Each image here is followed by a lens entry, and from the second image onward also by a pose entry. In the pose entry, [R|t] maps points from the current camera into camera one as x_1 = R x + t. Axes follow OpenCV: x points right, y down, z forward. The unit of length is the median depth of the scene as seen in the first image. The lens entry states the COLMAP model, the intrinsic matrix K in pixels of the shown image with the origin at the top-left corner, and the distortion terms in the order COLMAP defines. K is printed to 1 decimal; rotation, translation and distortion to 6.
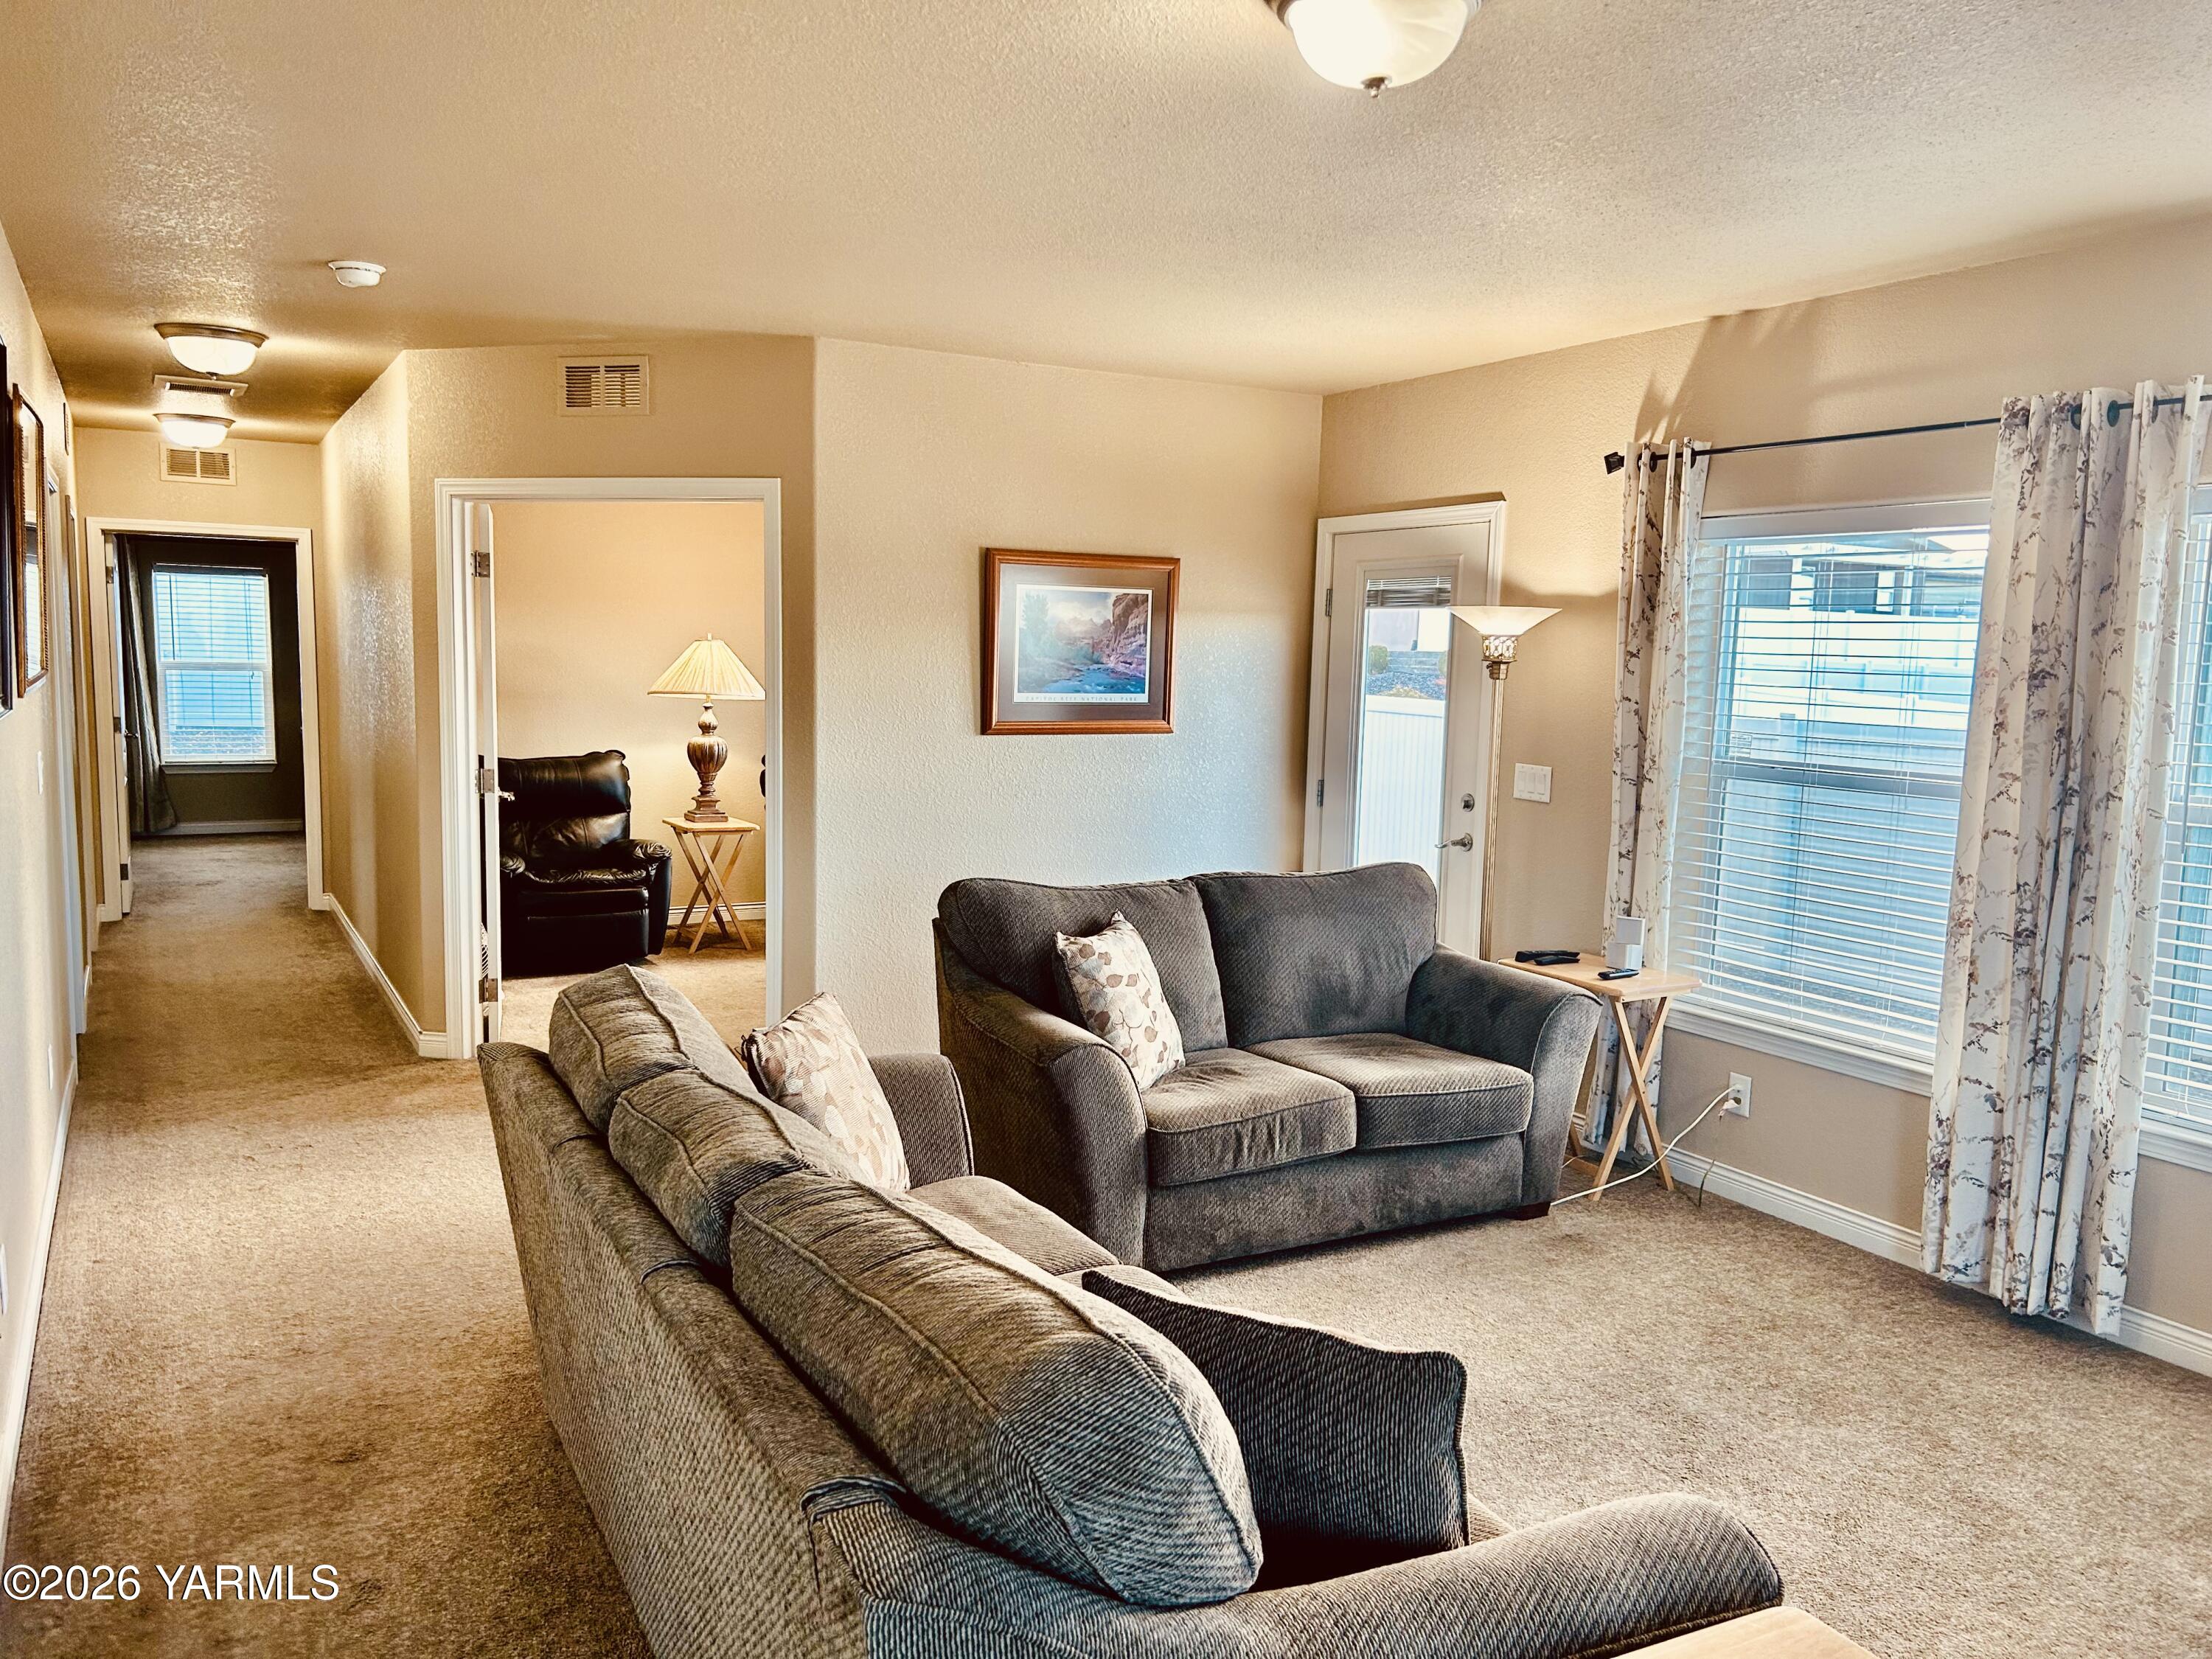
lens RADIAL K [[1643.3, 0, 1131.9], [0, 1643.3, 832.5], [0, 0, 1]] dist [0.143291, -0.185687]
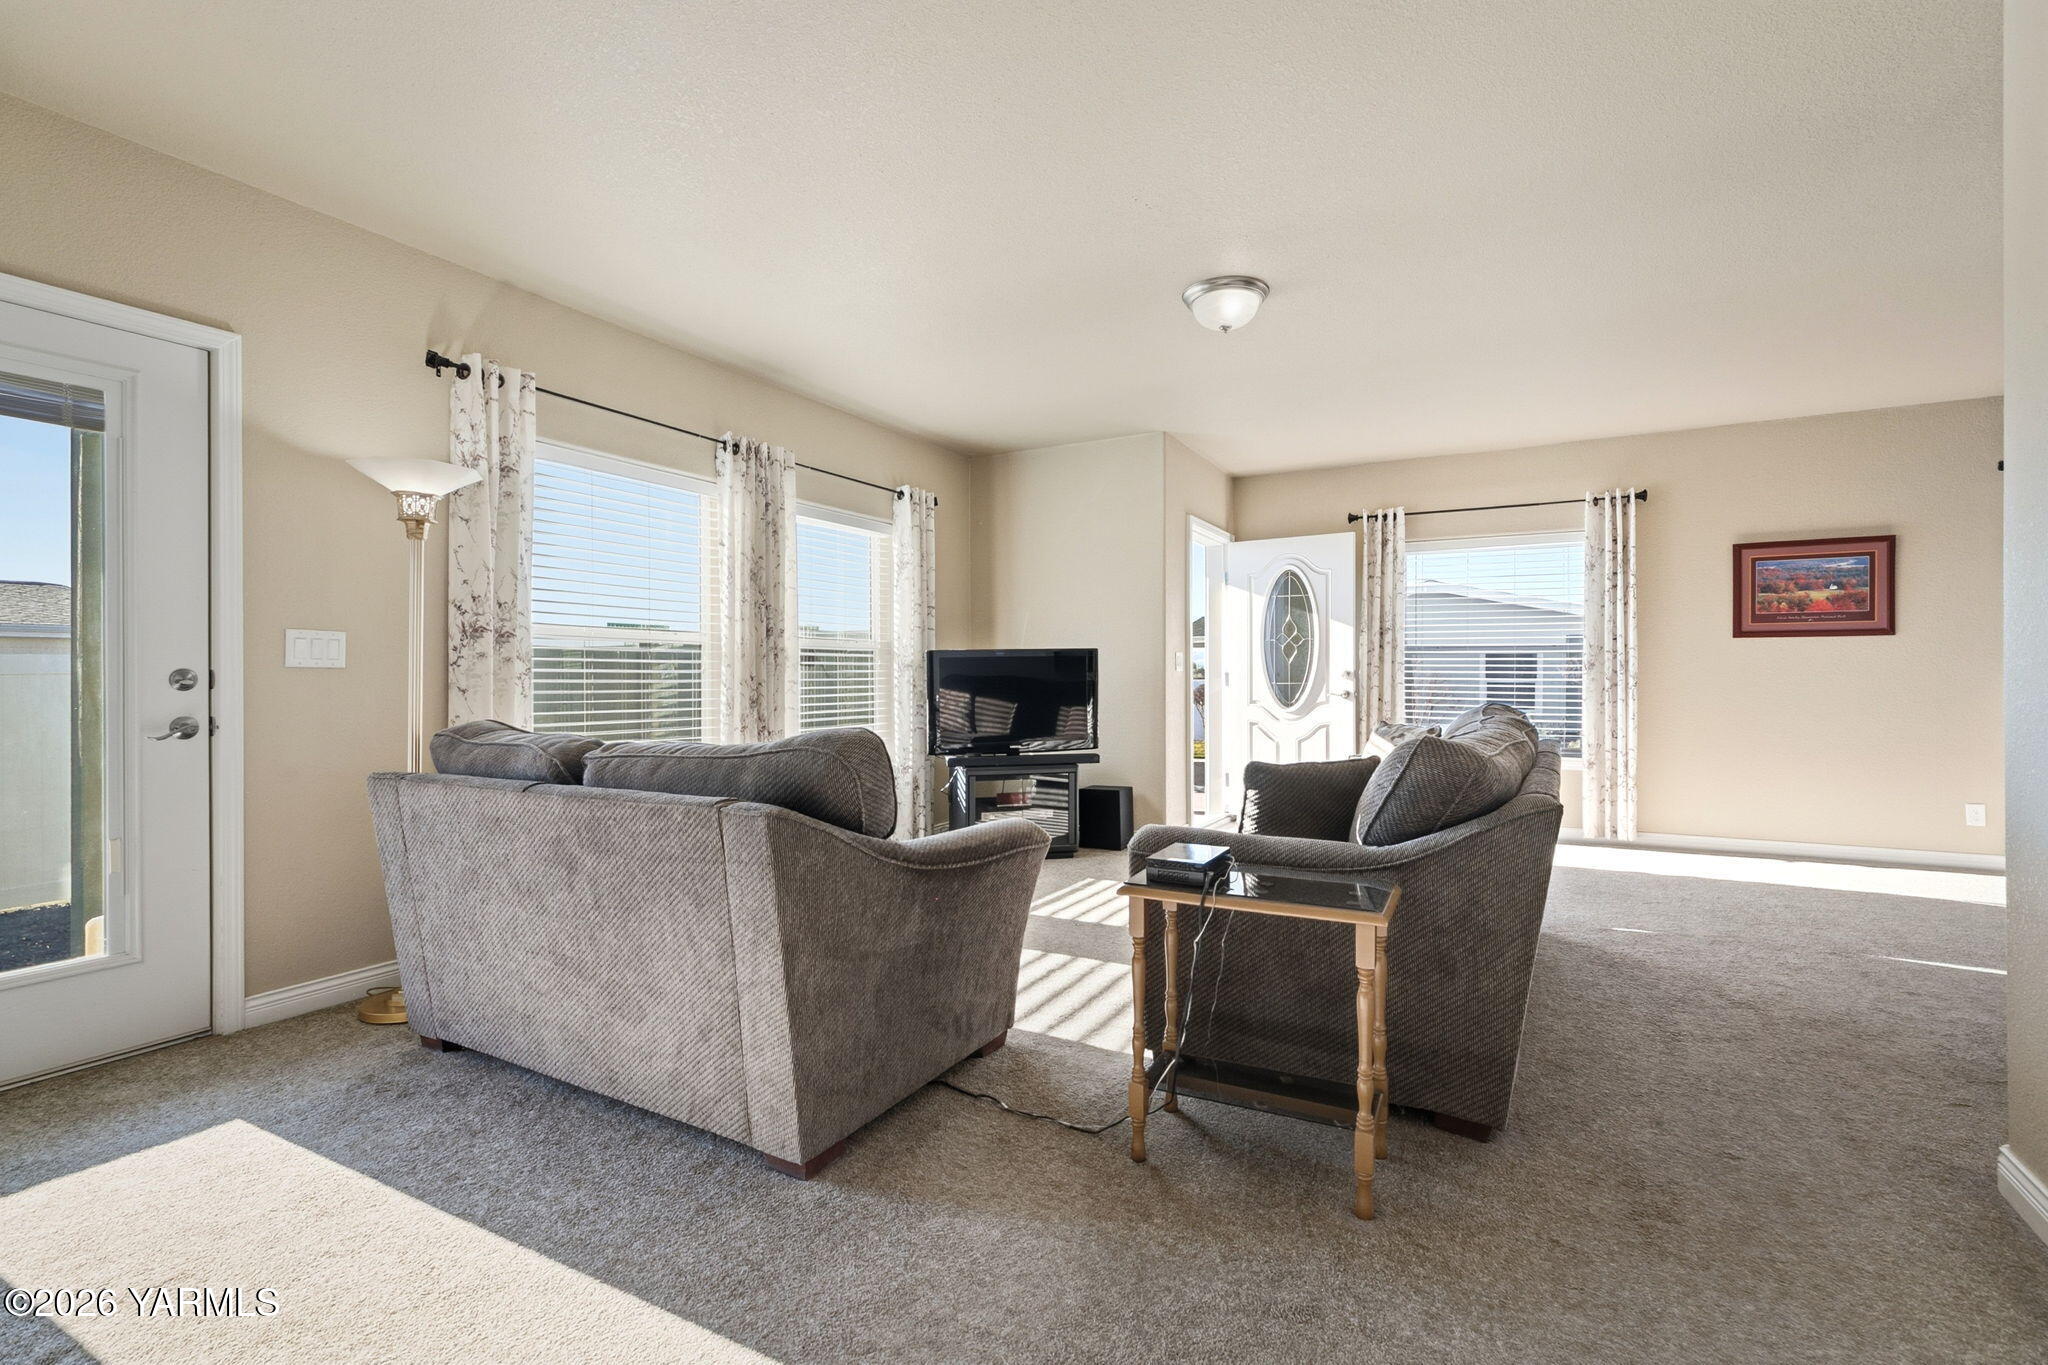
lens RADIAL K [[927.2, 0, 1031.4], [0, 927.2, 673.7], [0, 0, 1]] dist [0.001040, 0.000227]
pose [[-0.520519, -0.017490, 0.853671, -0.454611], [0.089717, 0.993135, 0.075051, -0.019034], [-0.849123, 0.115655, -0.515377, 0.975170]]
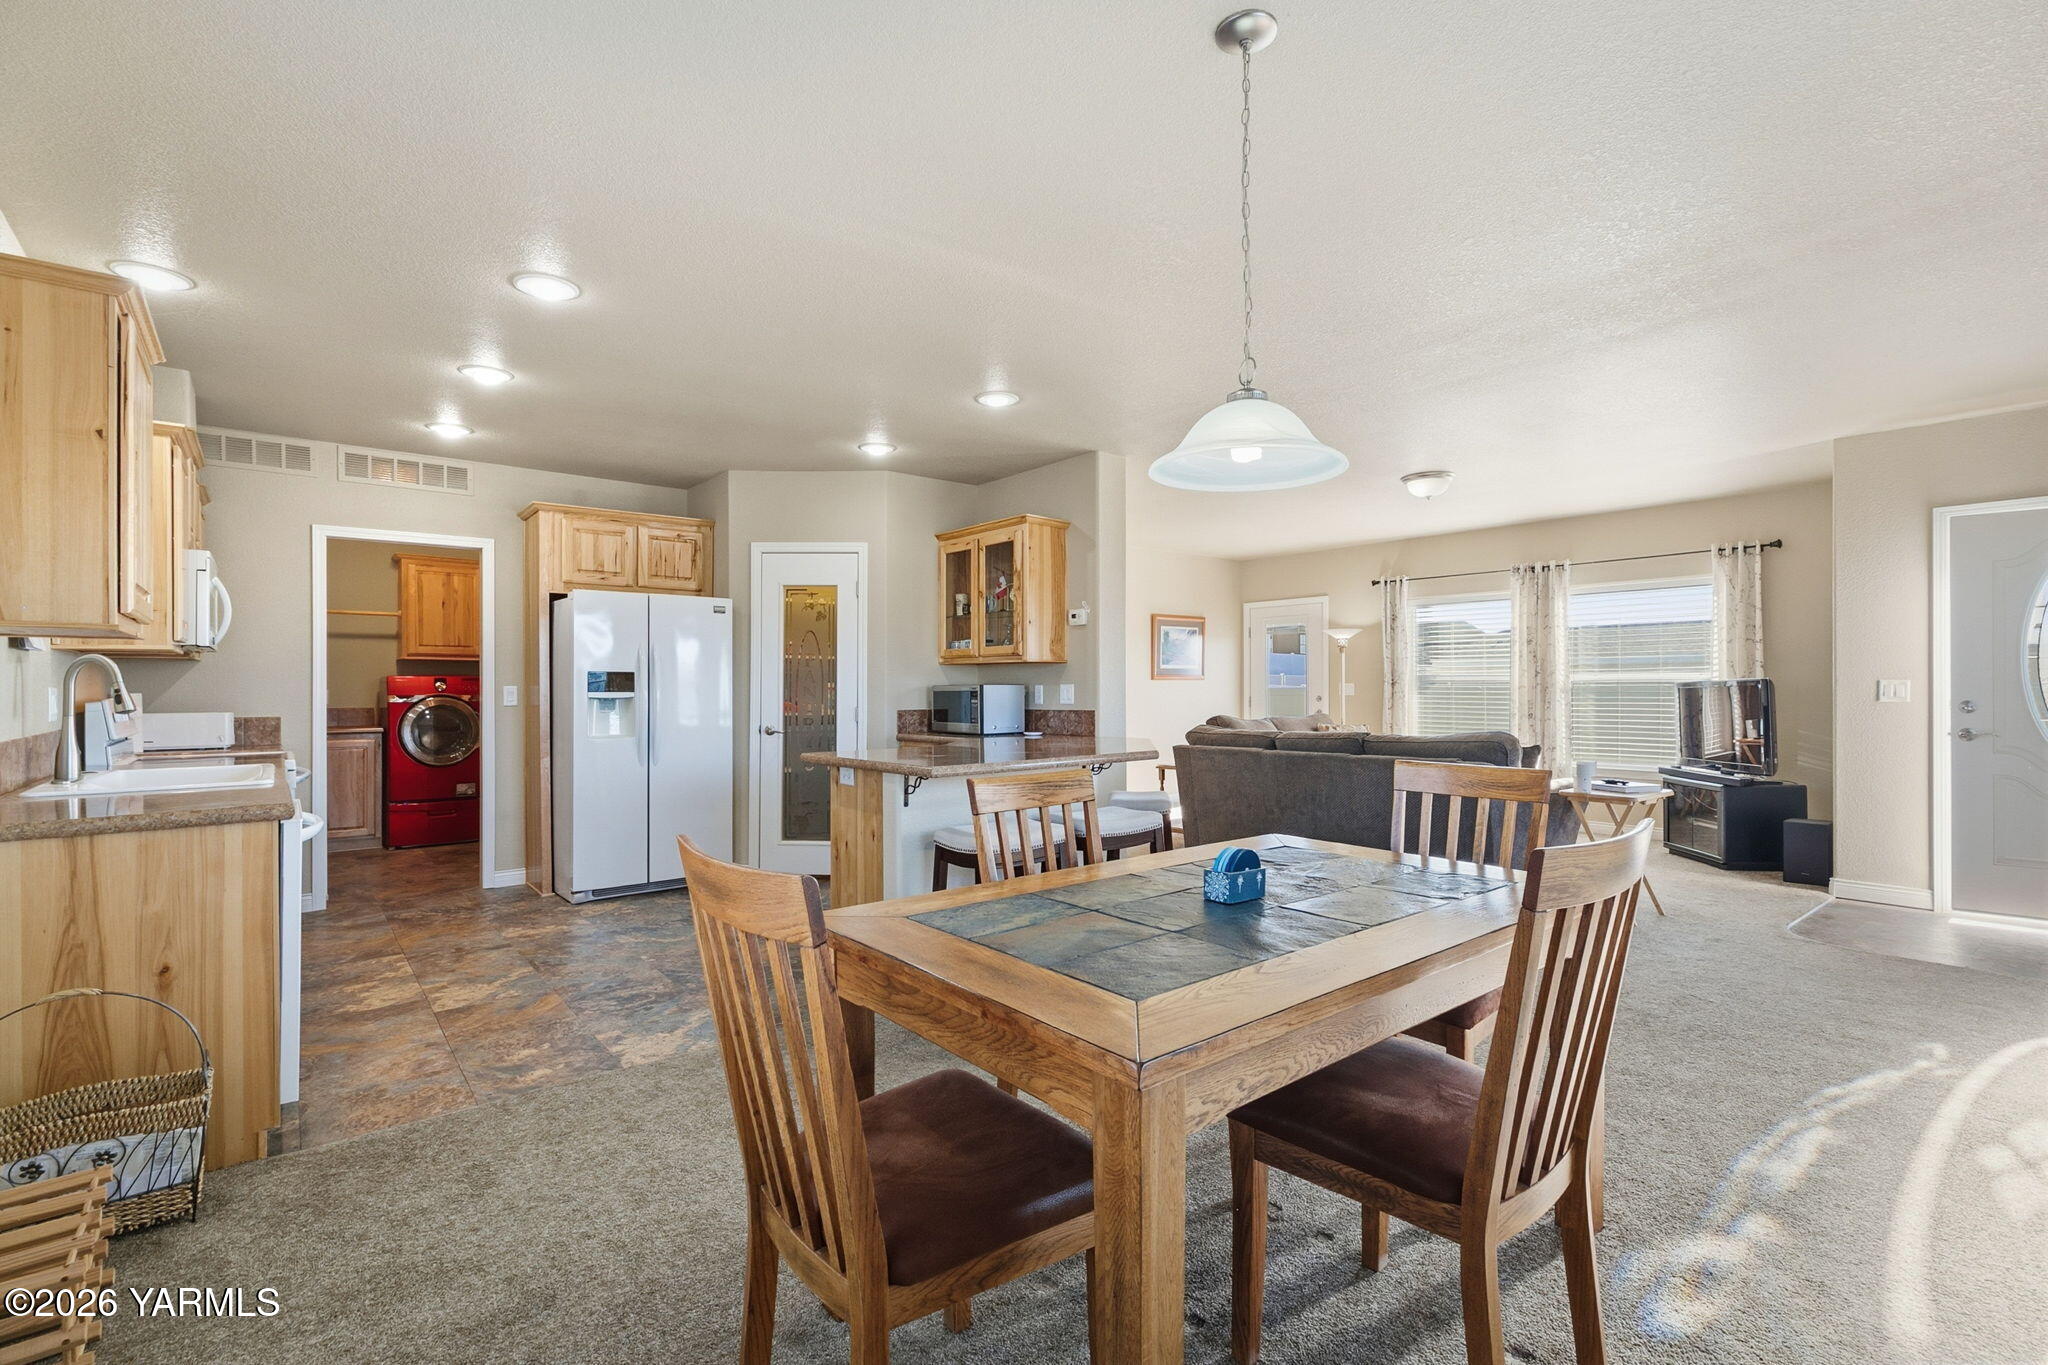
lens RADIAL K [[924.7, 0, 1024.0], [0, 924.7, 682.5], [0, 0, 1]] dist [0.001234, -0.000011]
pose [[0.986980, -0.023468, 0.159124, -0.617397], [0.042257, 0.992380, -0.115744, 0.130731], [-0.155196, 0.120961, 0.980450, -0.551044]]
